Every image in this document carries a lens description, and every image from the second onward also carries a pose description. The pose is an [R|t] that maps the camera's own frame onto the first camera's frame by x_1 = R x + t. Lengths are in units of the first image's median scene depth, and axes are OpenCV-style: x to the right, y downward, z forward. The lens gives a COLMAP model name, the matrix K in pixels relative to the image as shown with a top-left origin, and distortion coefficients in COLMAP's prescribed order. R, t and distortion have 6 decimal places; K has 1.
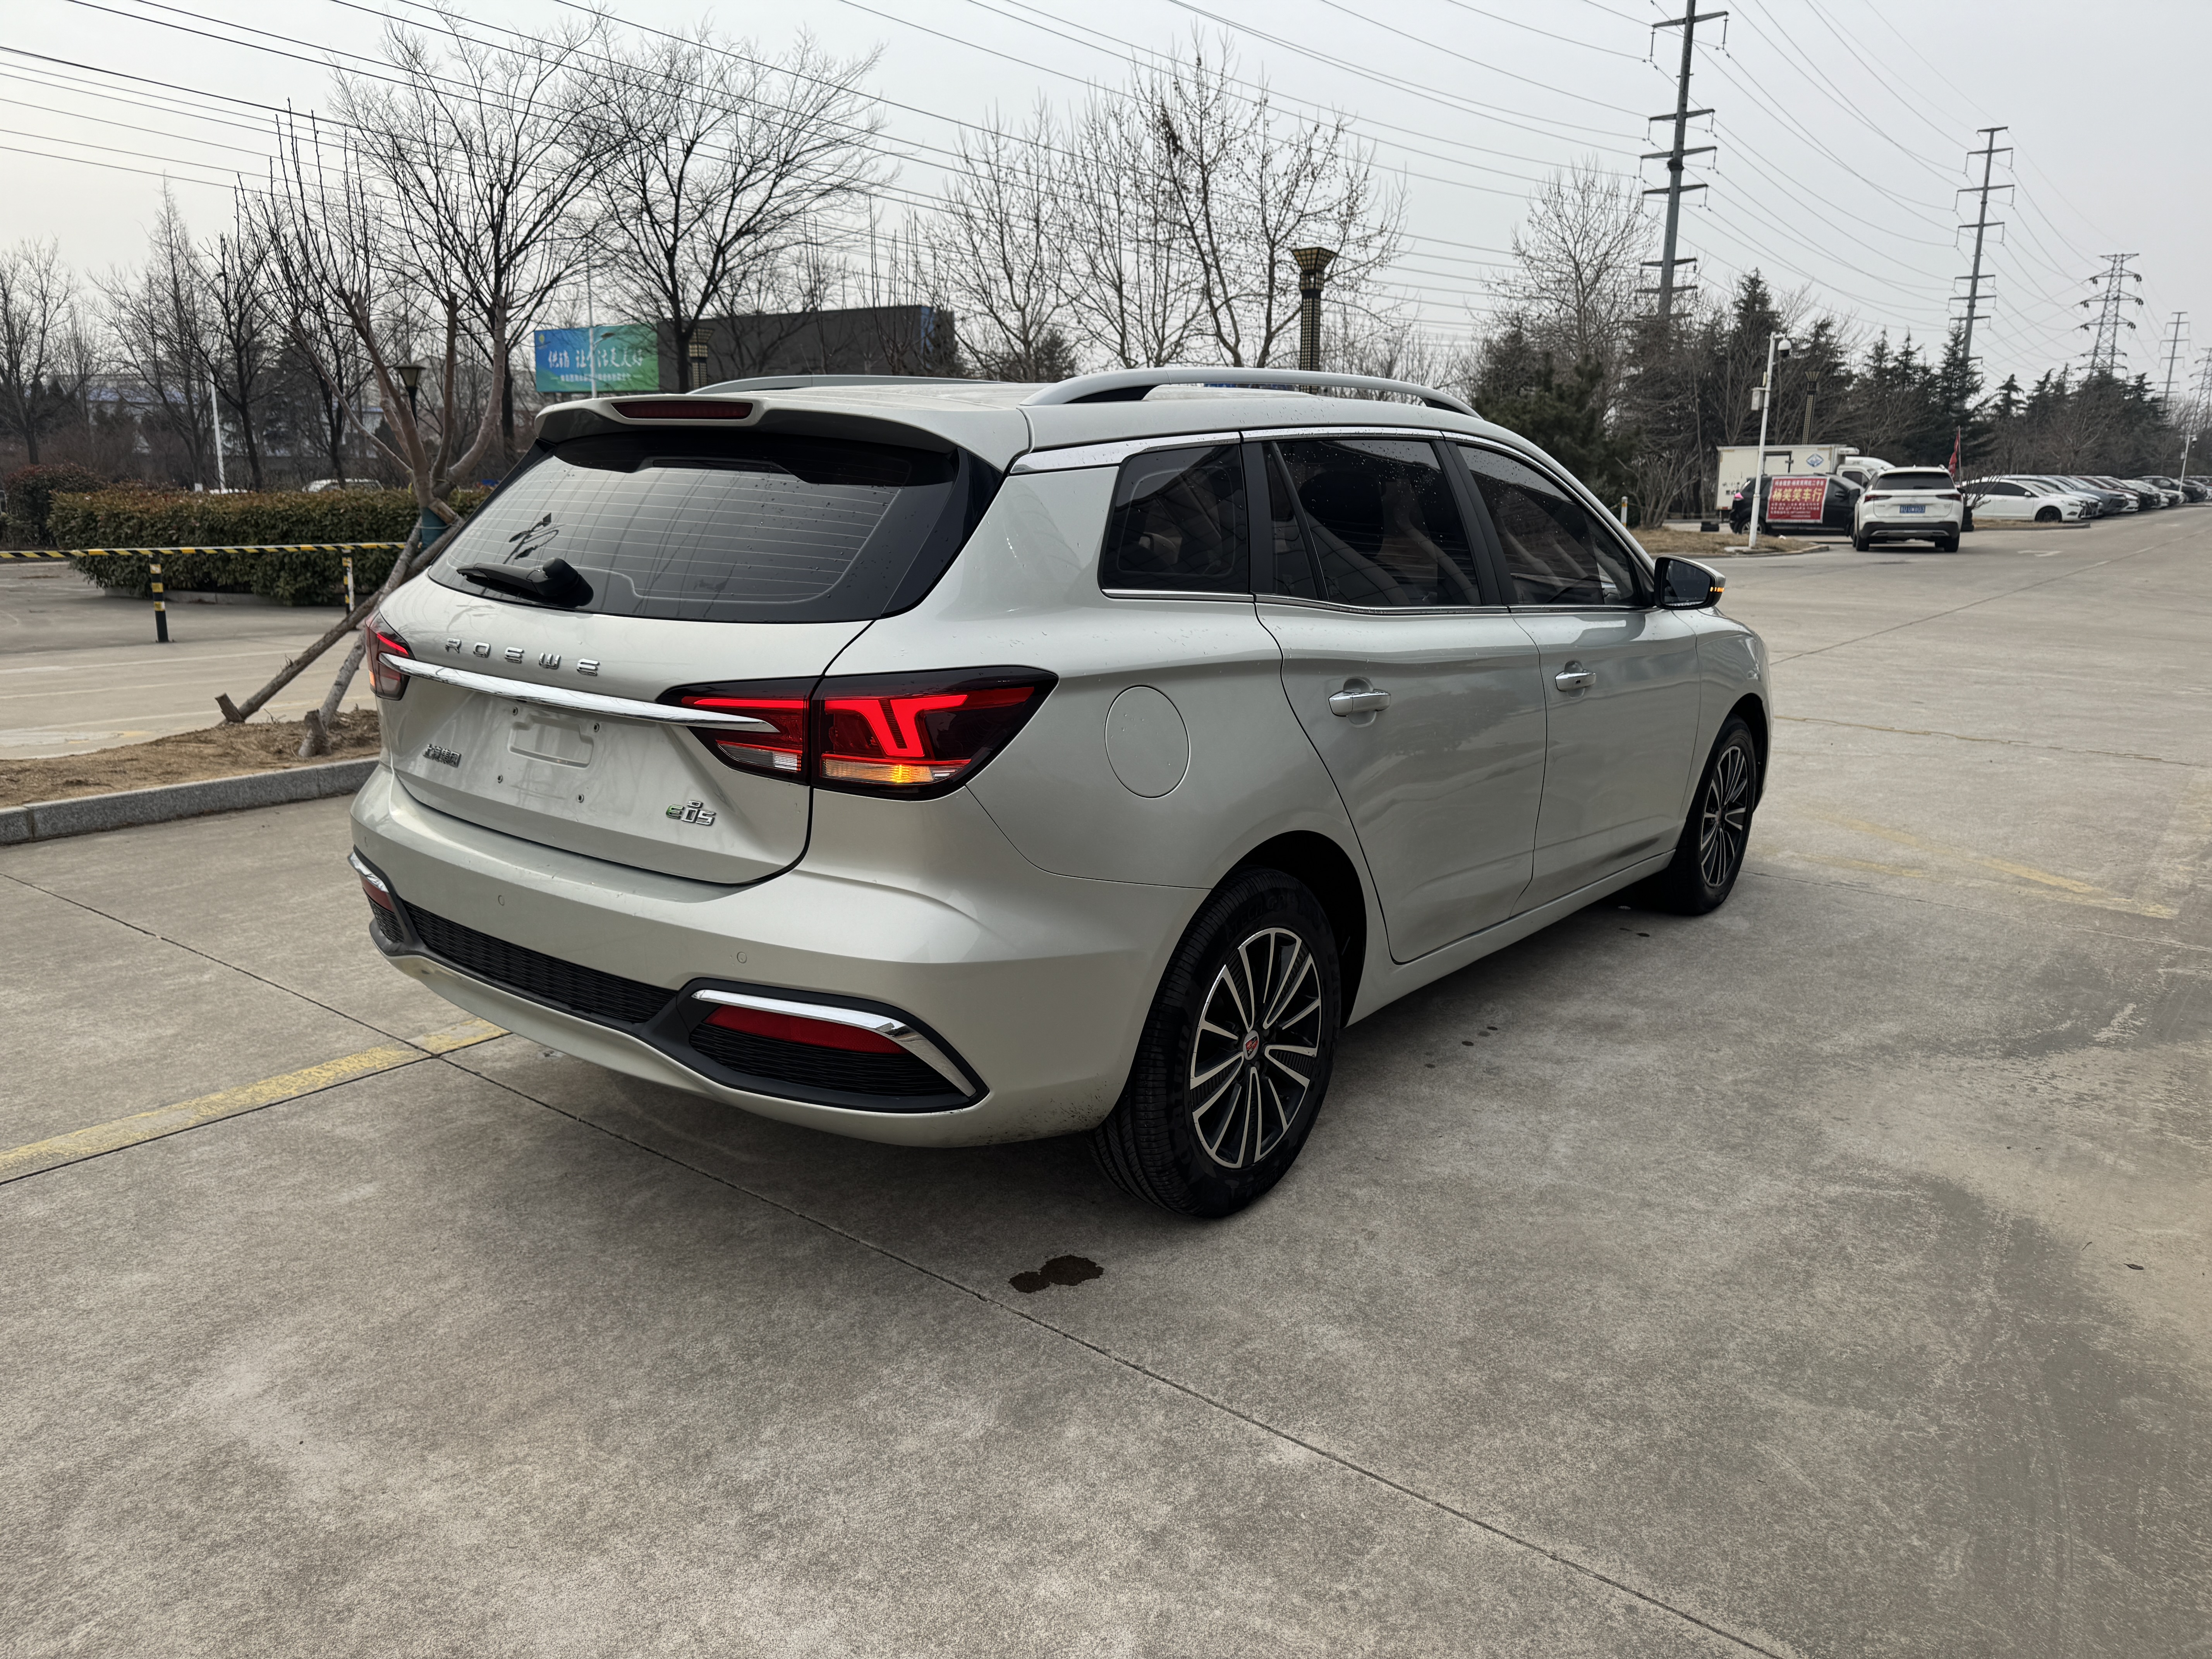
lens RADIAL K [[1562.4, 0, 1097.2], [0, 1562.4, 833.5], [0, 0, 1]] dist [0.039235, -0.043093]
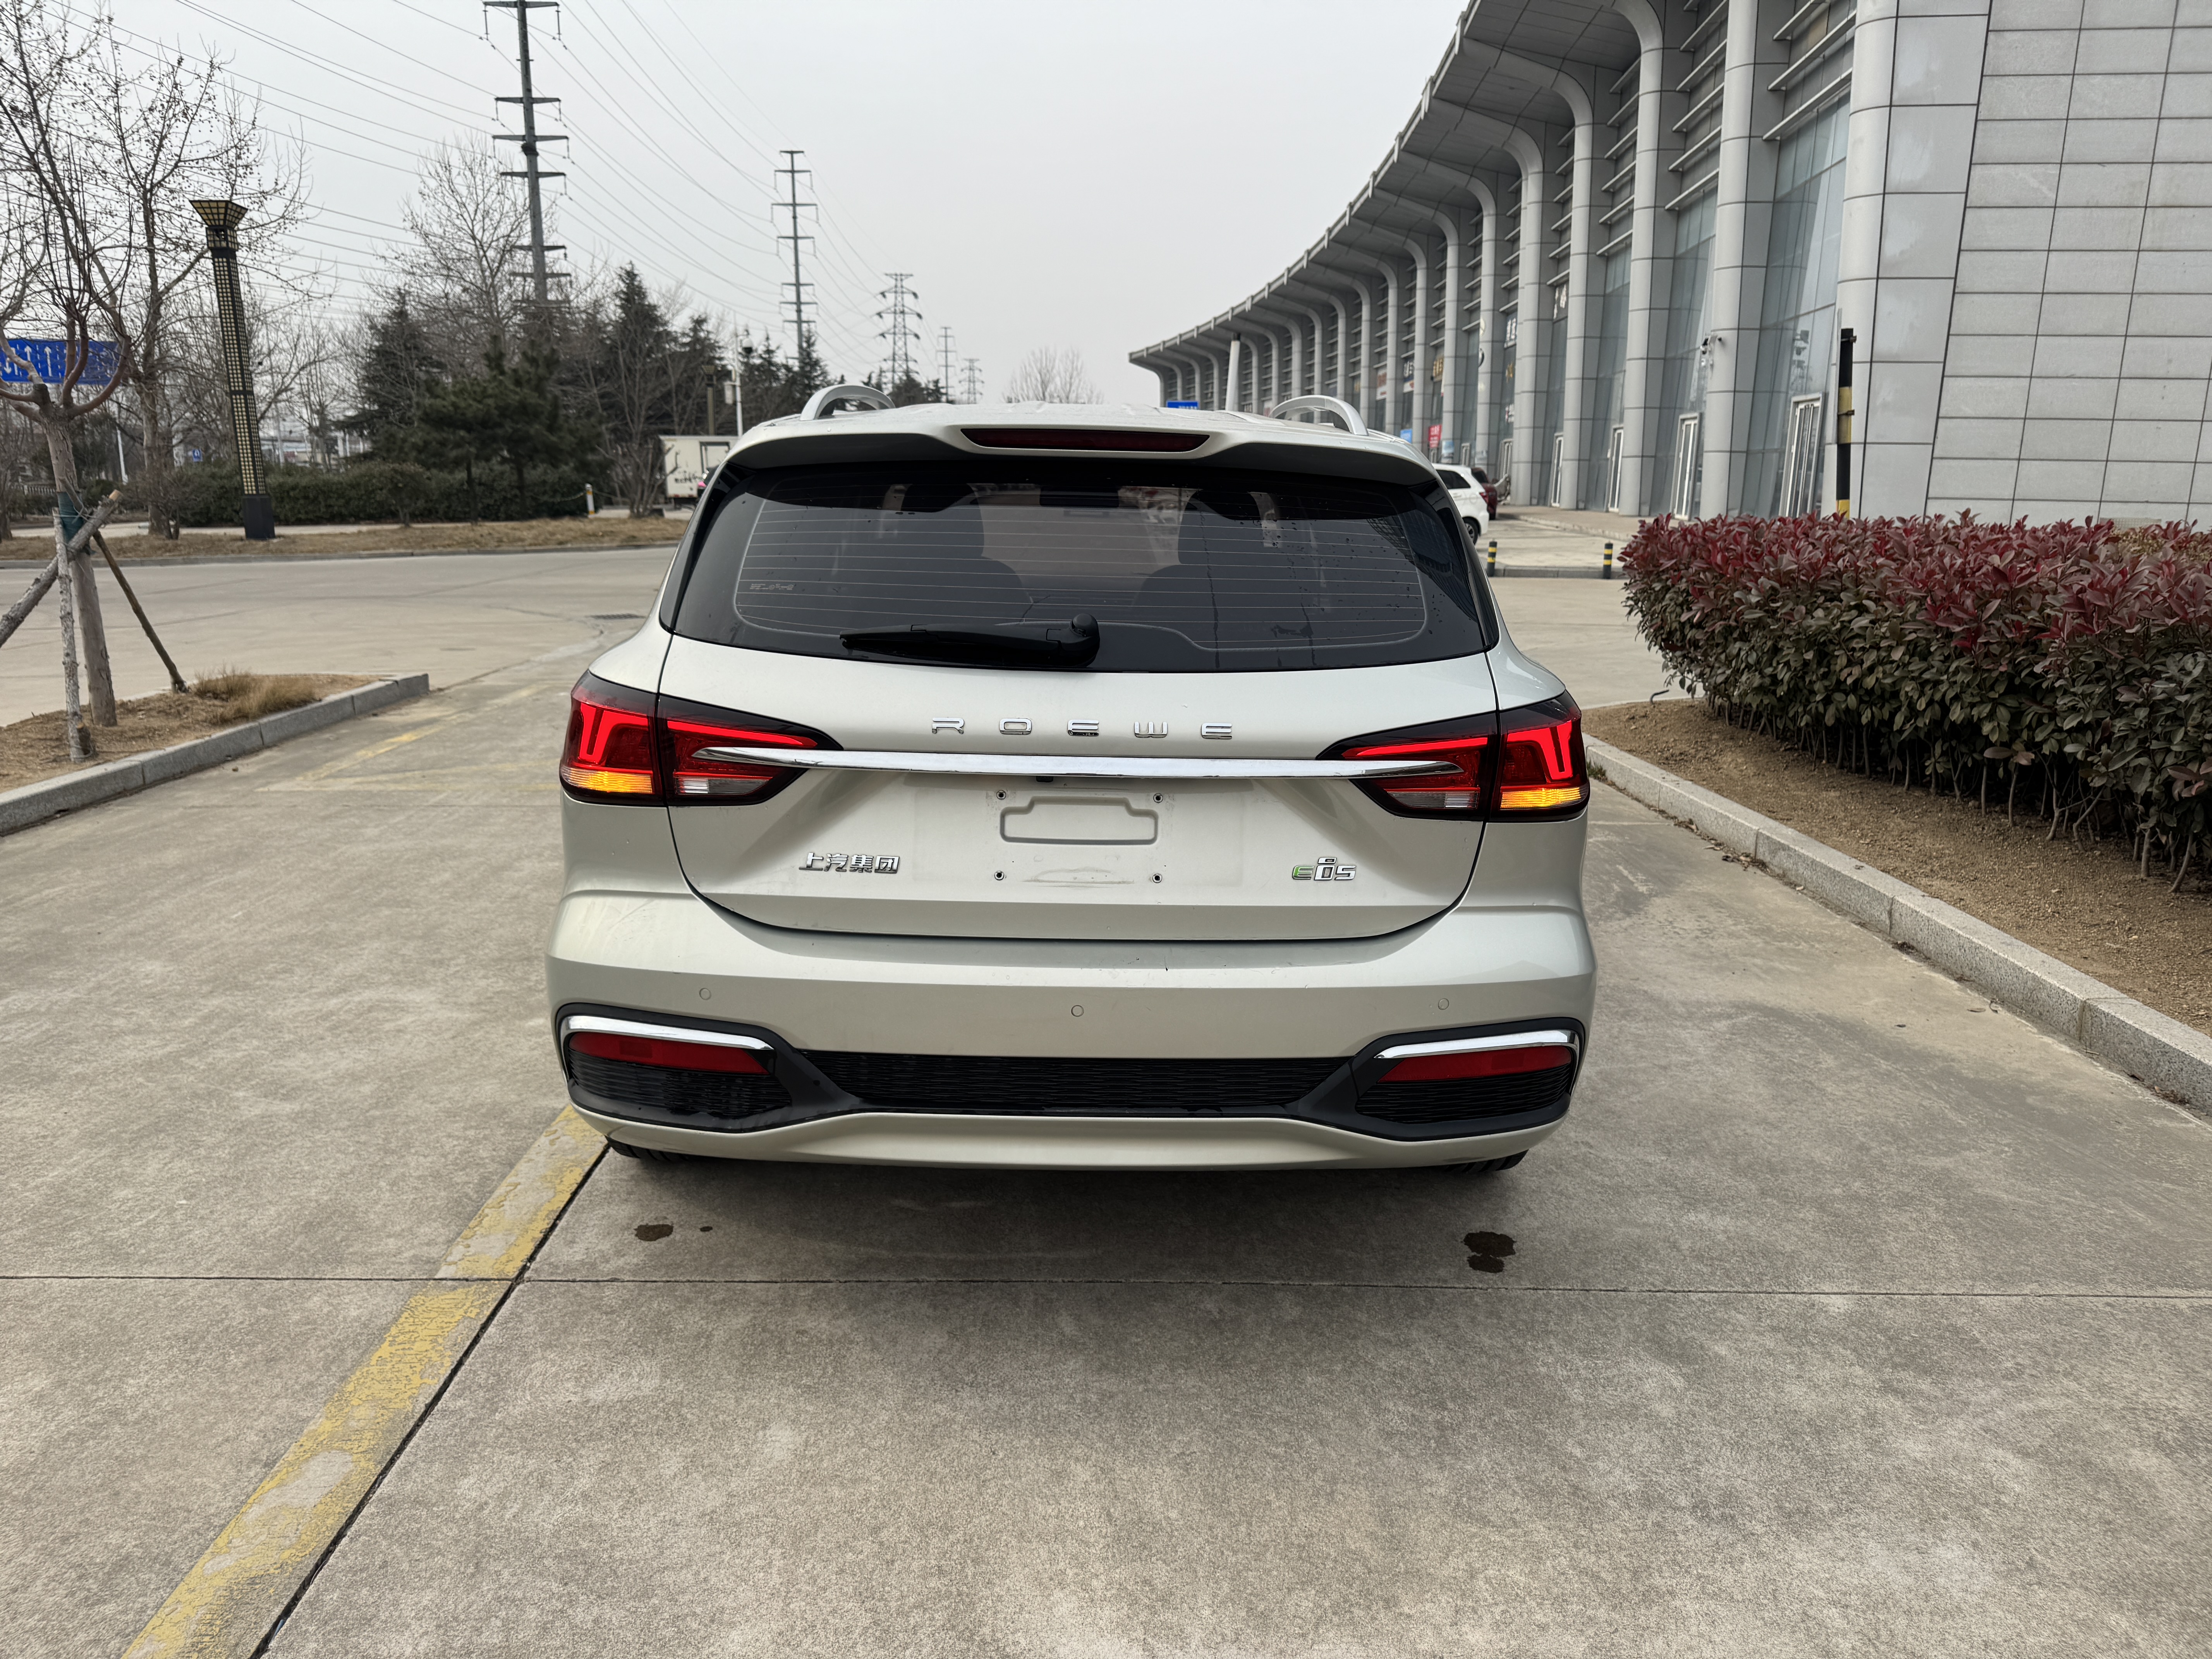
lens RADIAL K [[1562.4, 0, 1110.1], [0, 1562.4, 830.8], [0, 0, 1]] dist [0.039235, -0.043093]
pose [[0.774020, -0.143629, 0.616656, -0.058427], [0.139081, 0.988712, 0.055713, -0.006722], [-0.617697, 0.042642, 0.785259, 0.021006]]
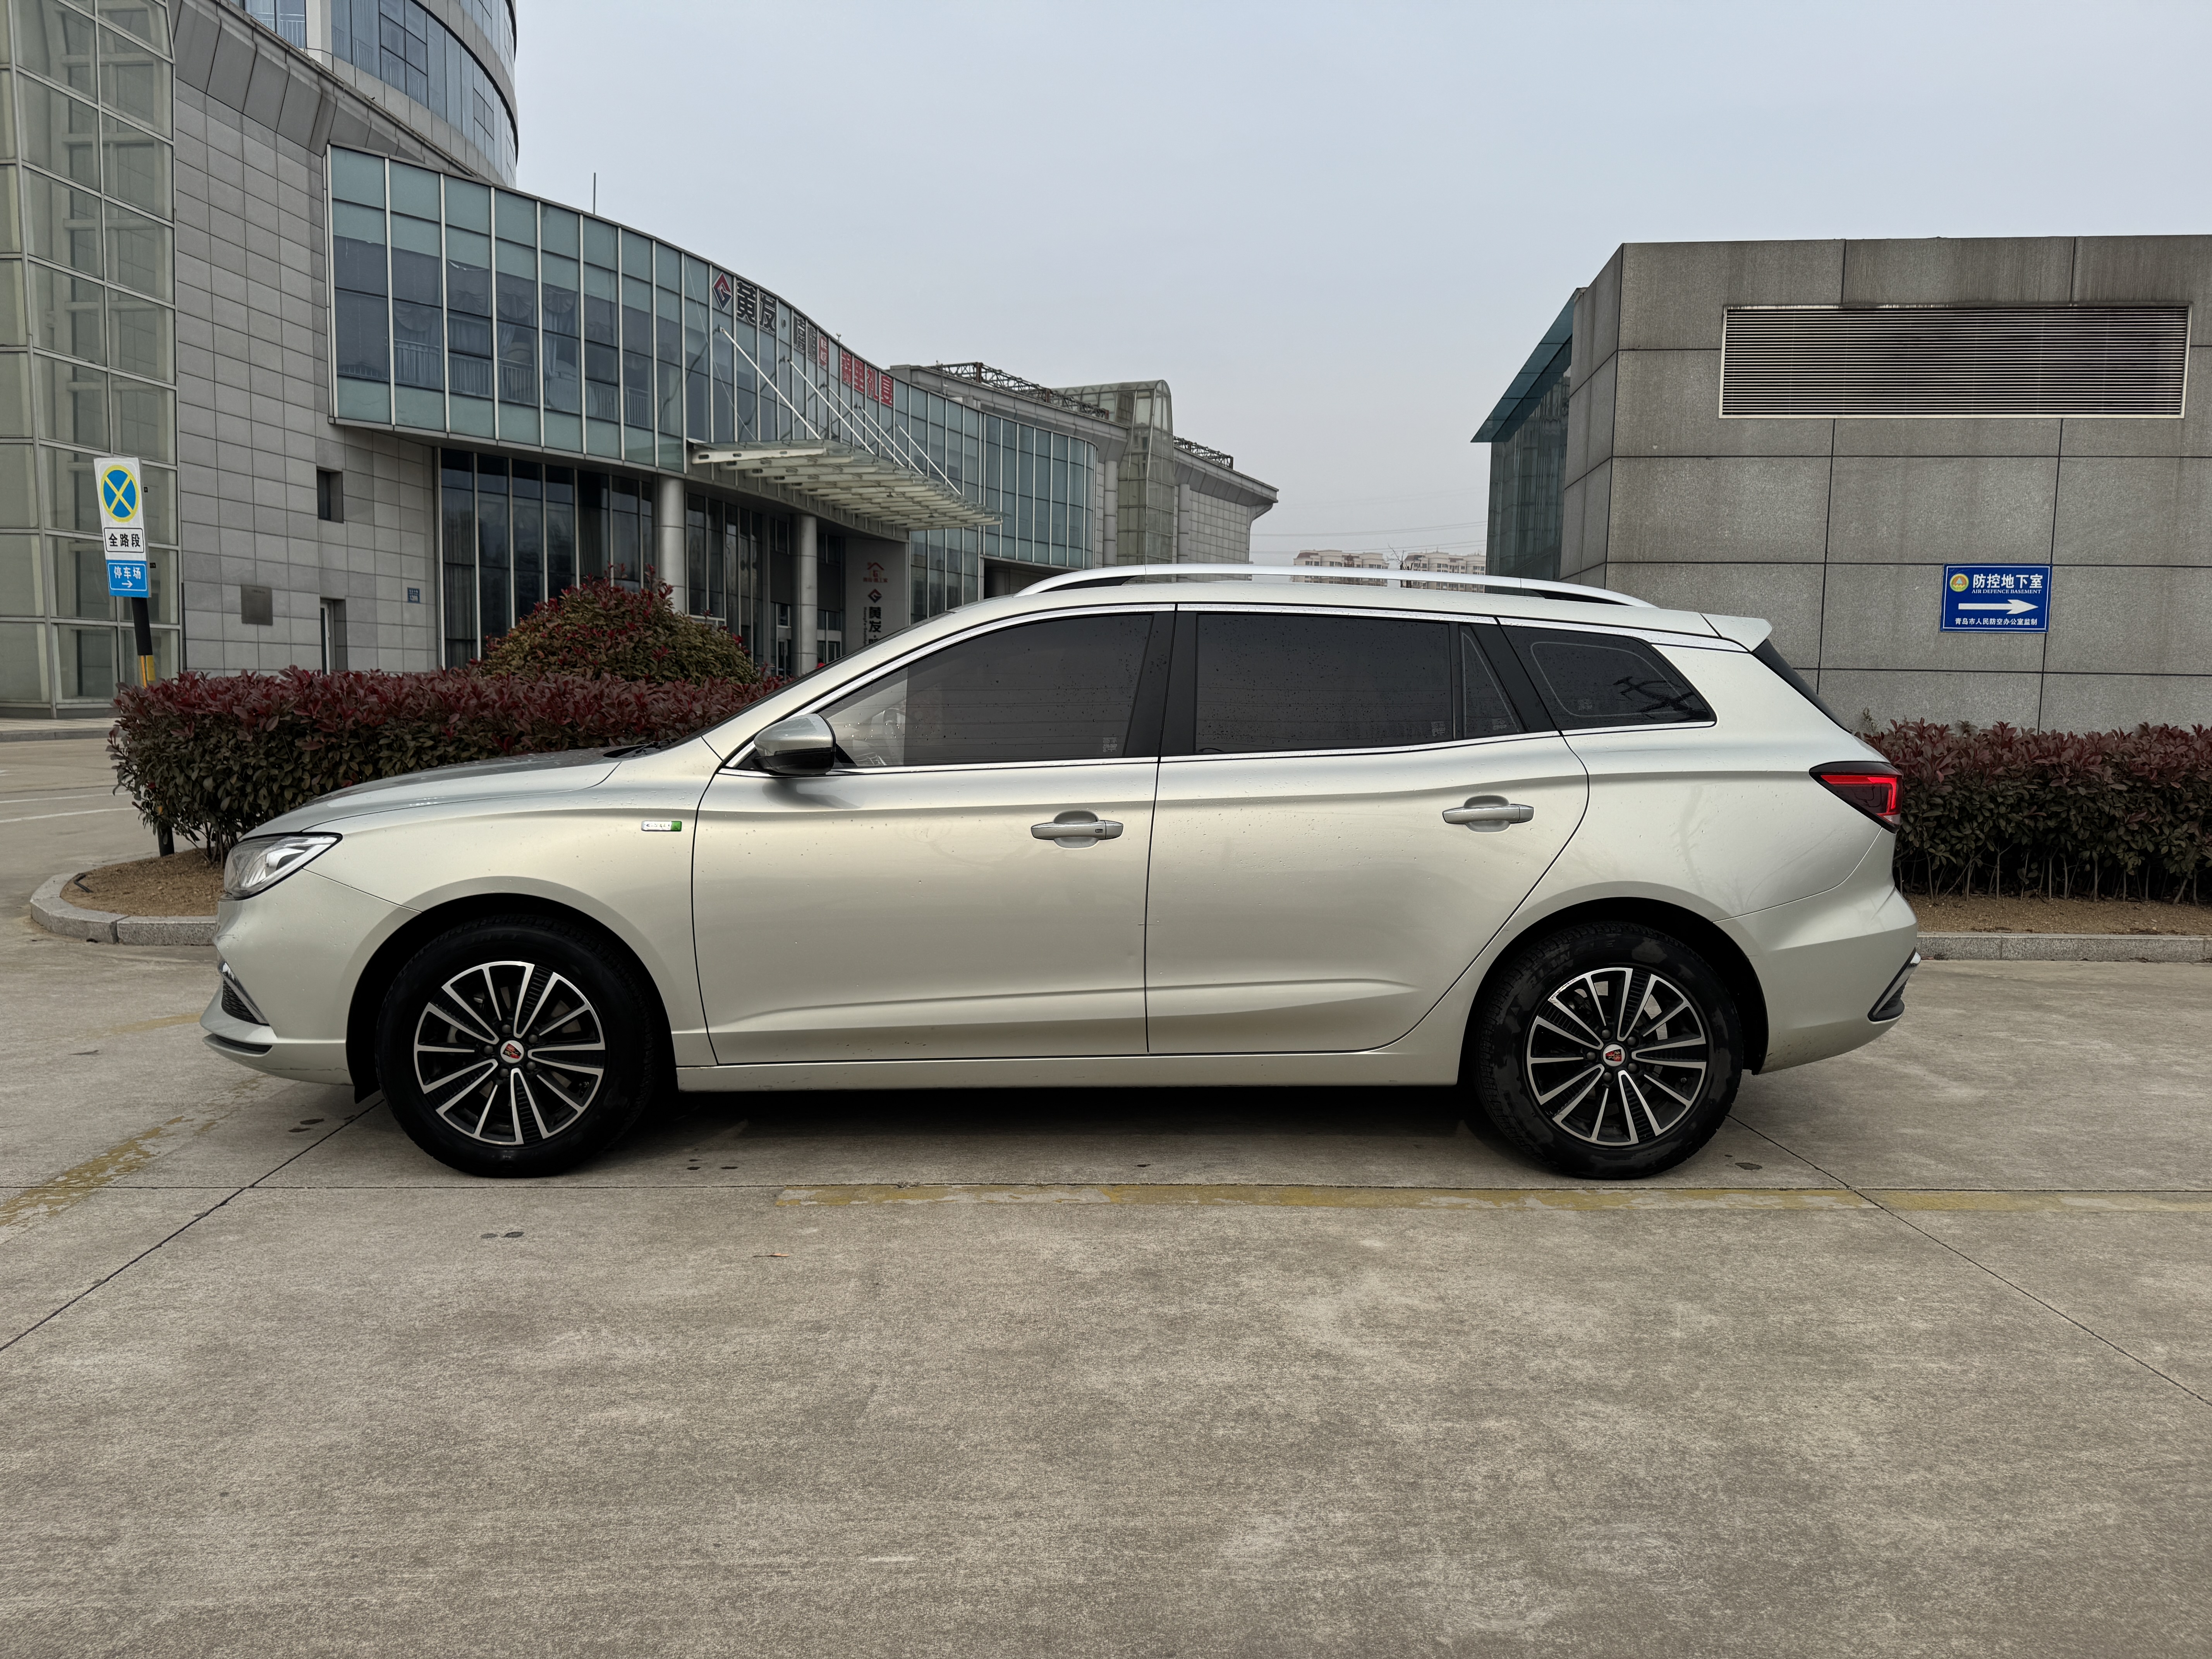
lens RADIAL K [[1562.4, 0, 1096.9], [0, 1562.4, 827.2], [0, 0, 1]] dist [0.039235, -0.043093]
pose [[-0.649477, -0.097952, 0.754045, -0.081175], [0.143253, 0.958148, 0.247852, -0.041137], [-0.746765, 0.268994, -0.608264, 0.183491]]
